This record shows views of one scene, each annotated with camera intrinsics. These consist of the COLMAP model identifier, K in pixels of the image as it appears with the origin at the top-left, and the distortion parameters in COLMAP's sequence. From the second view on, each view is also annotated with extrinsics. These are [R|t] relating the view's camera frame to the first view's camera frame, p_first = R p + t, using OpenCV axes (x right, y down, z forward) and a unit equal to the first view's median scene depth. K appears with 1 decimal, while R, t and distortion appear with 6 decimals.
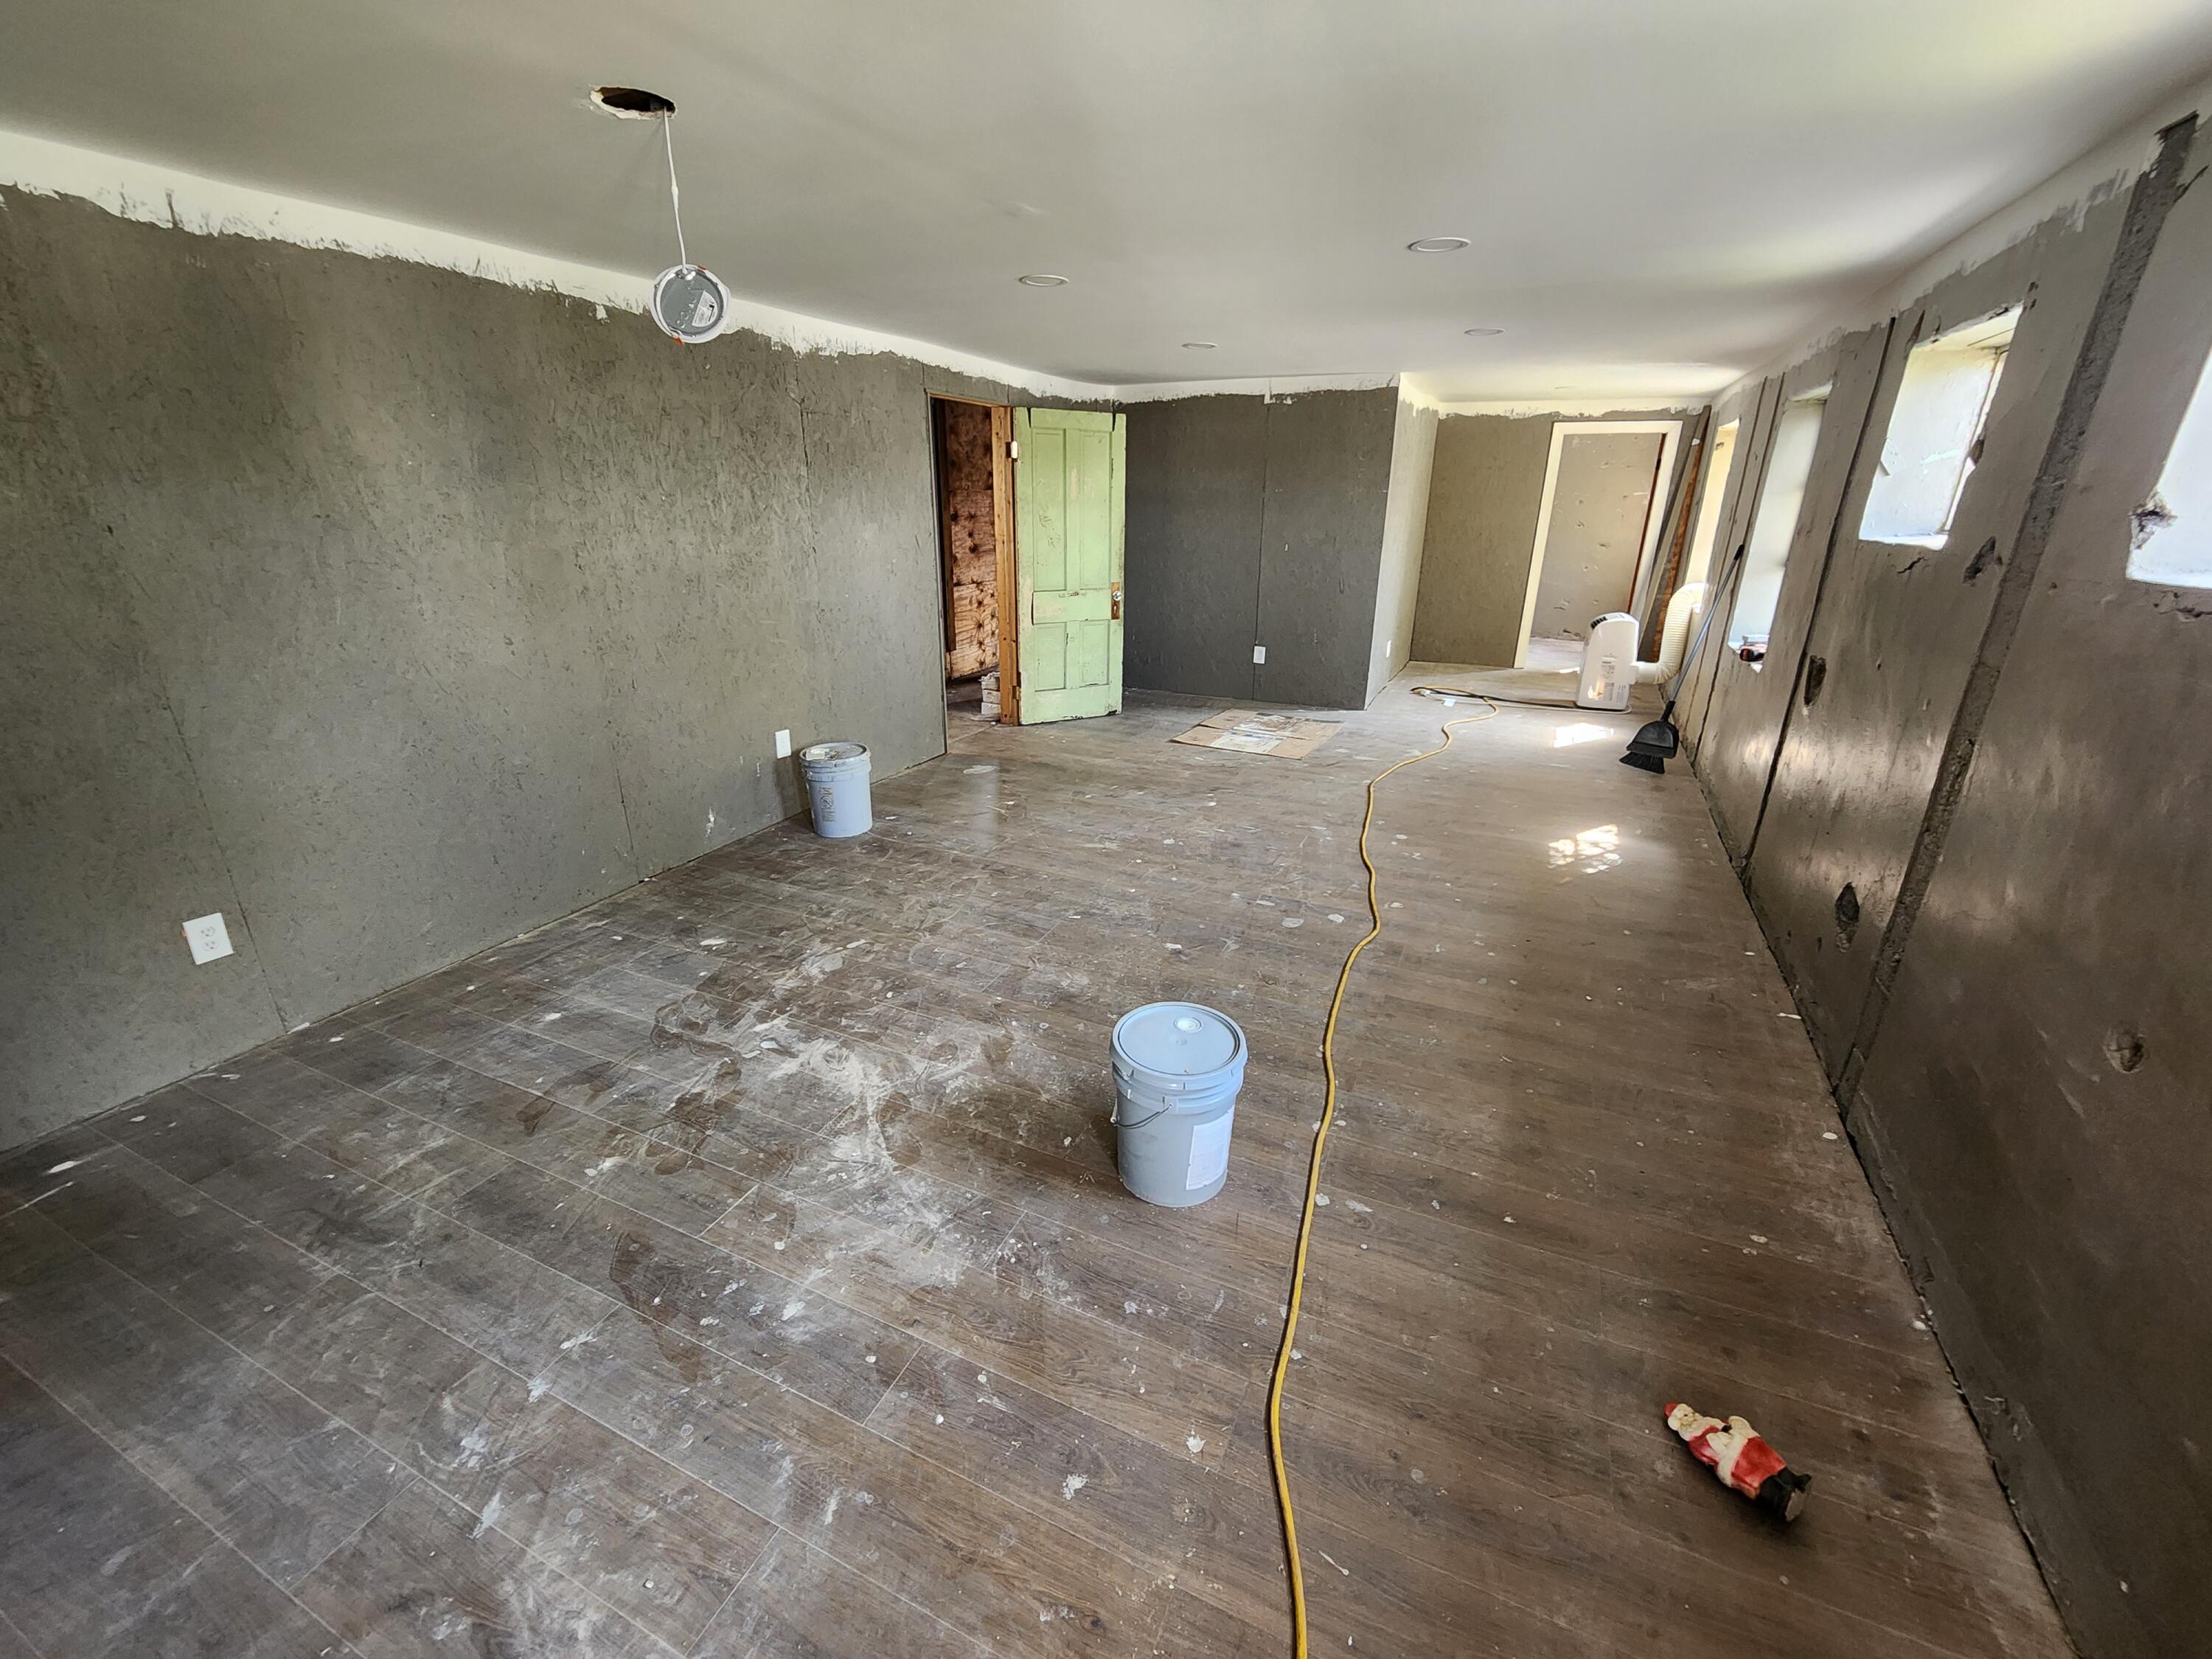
lens RADIAL K [[913.9, 0, 1123.4], [0, 913.9, 829.4], [0, 0, 1]] dist [-0.002480, 0.000822]
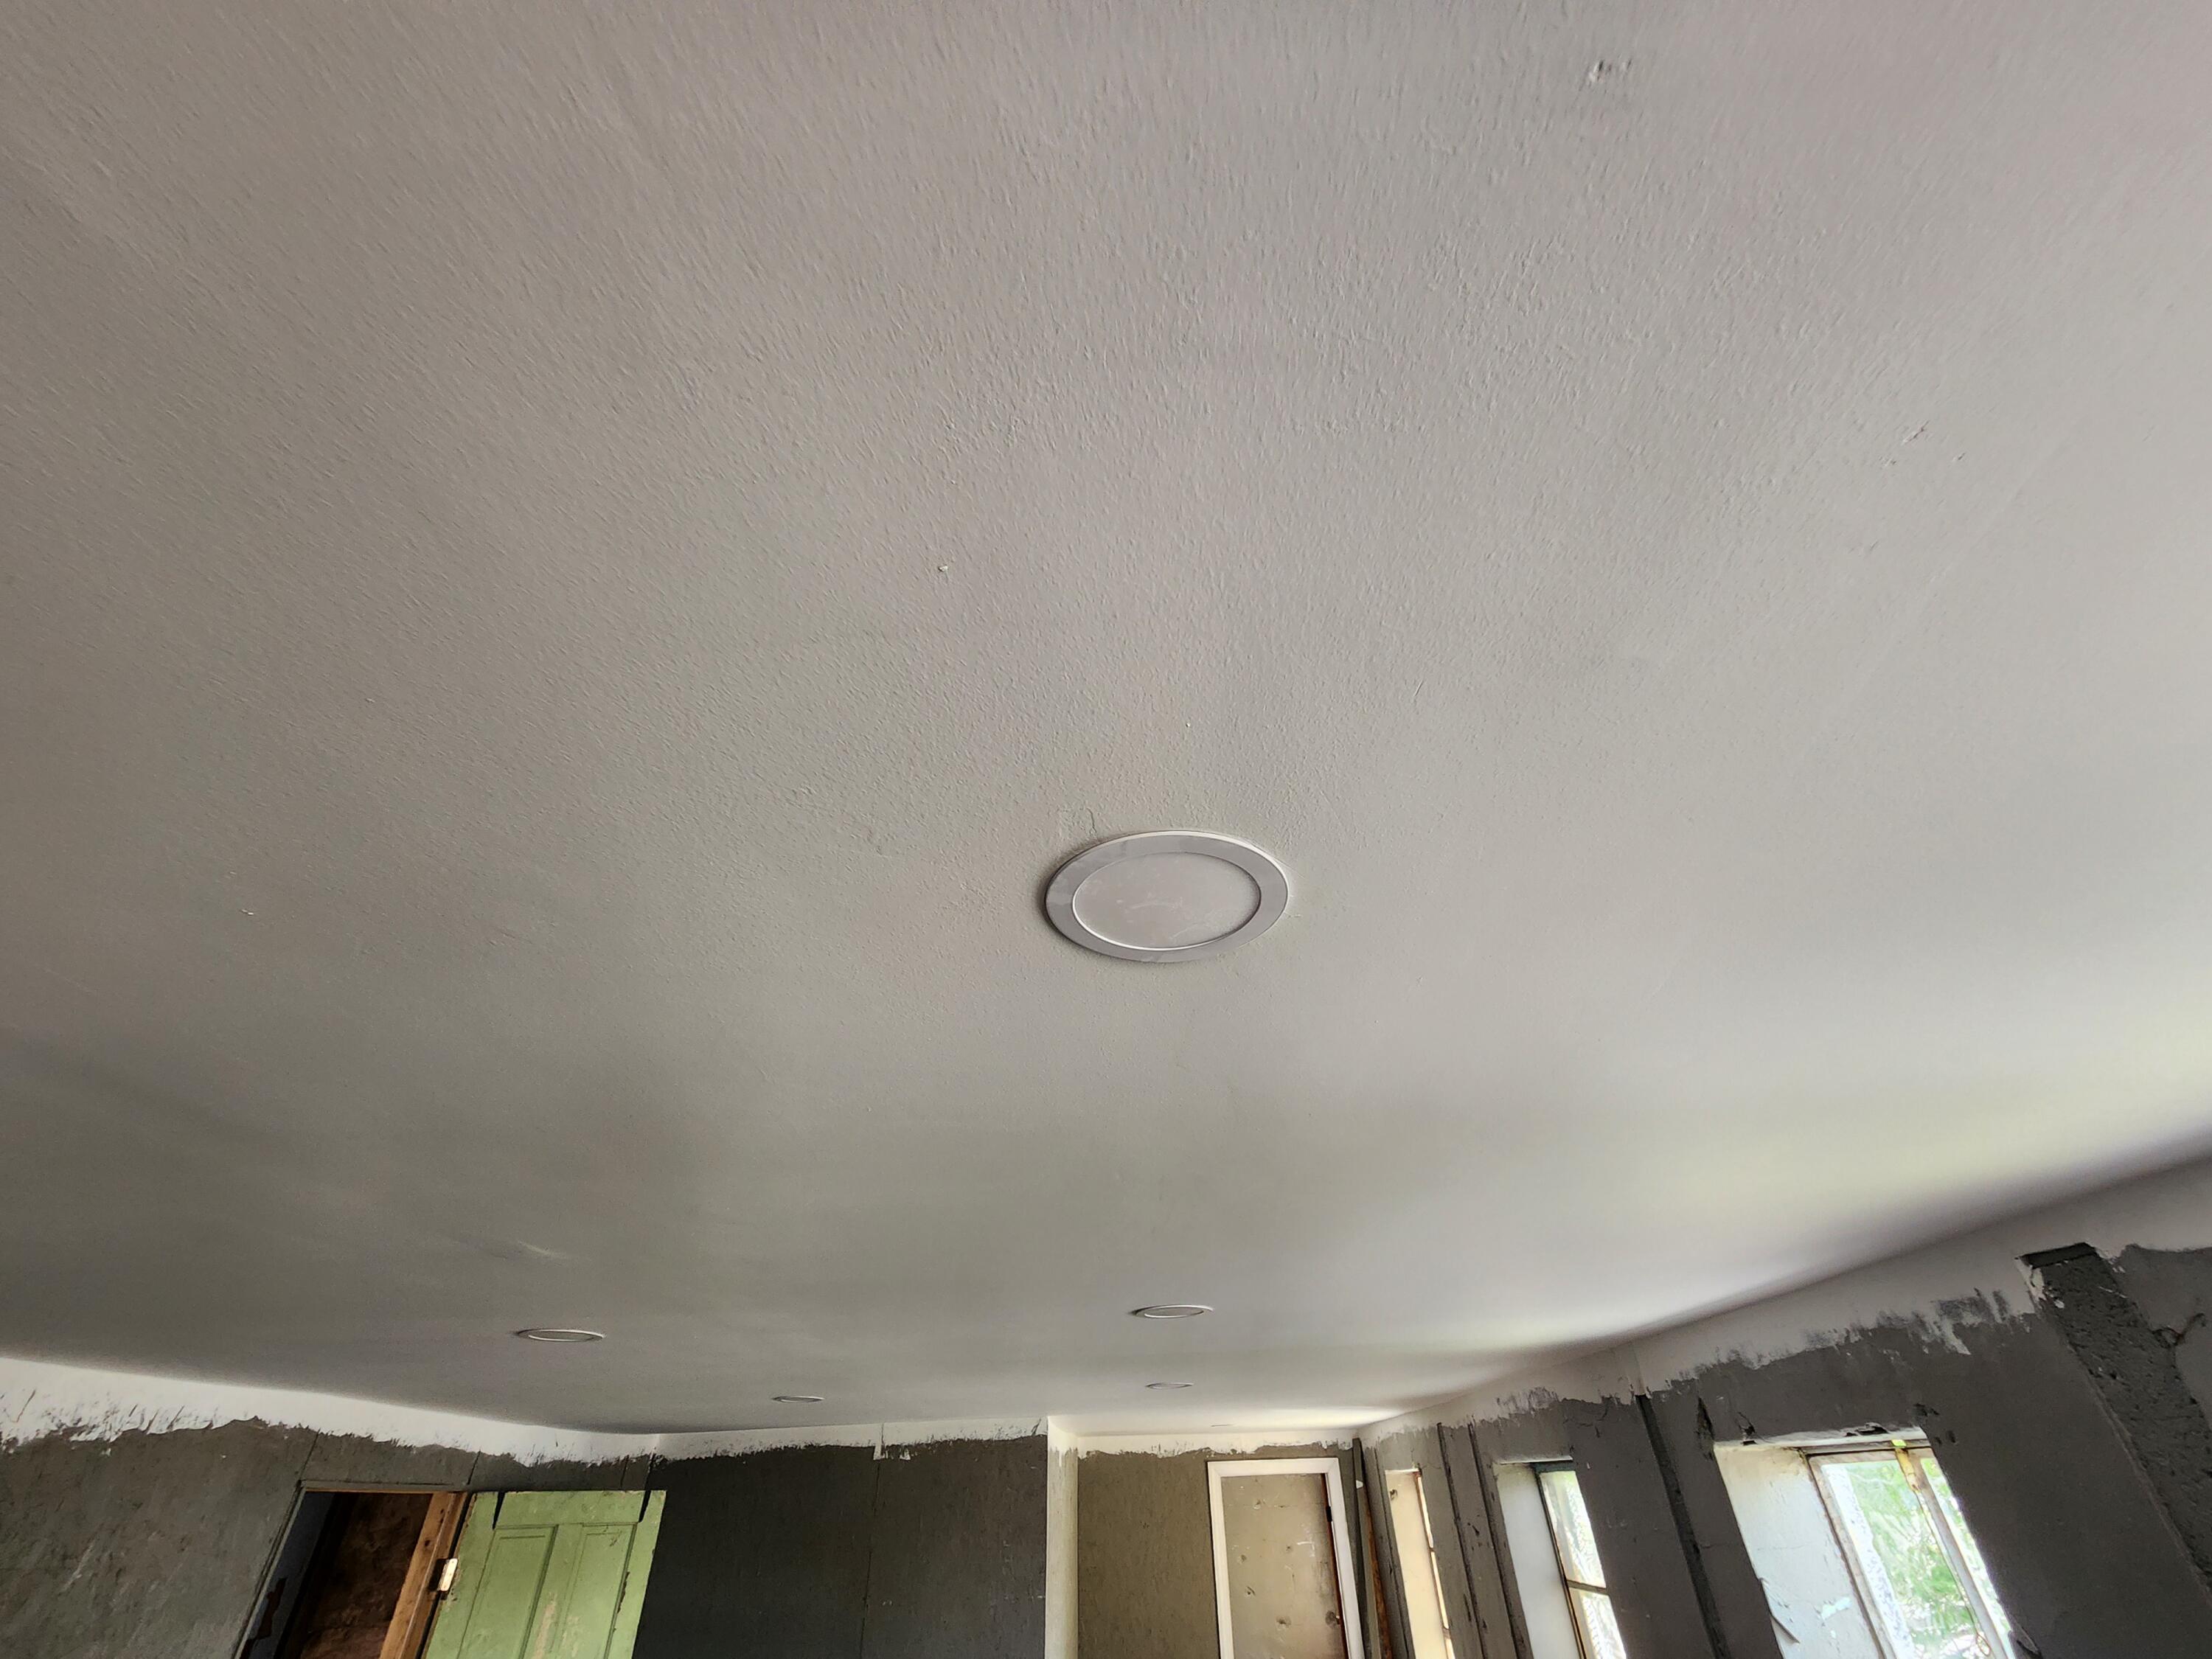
lens RADIAL K [[913.9, 0, 1110.8], [0, 913.9, 826.7], [0, 0, 1]] dist [-0.002480, 0.000822]
pose [[0.929236, 0.191429, 0.316030, 0.000123], [0.159570, 0.563531, -0.810537, -0.126555], [-0.333253, 0.803609, 0.493107, 0.158234]]
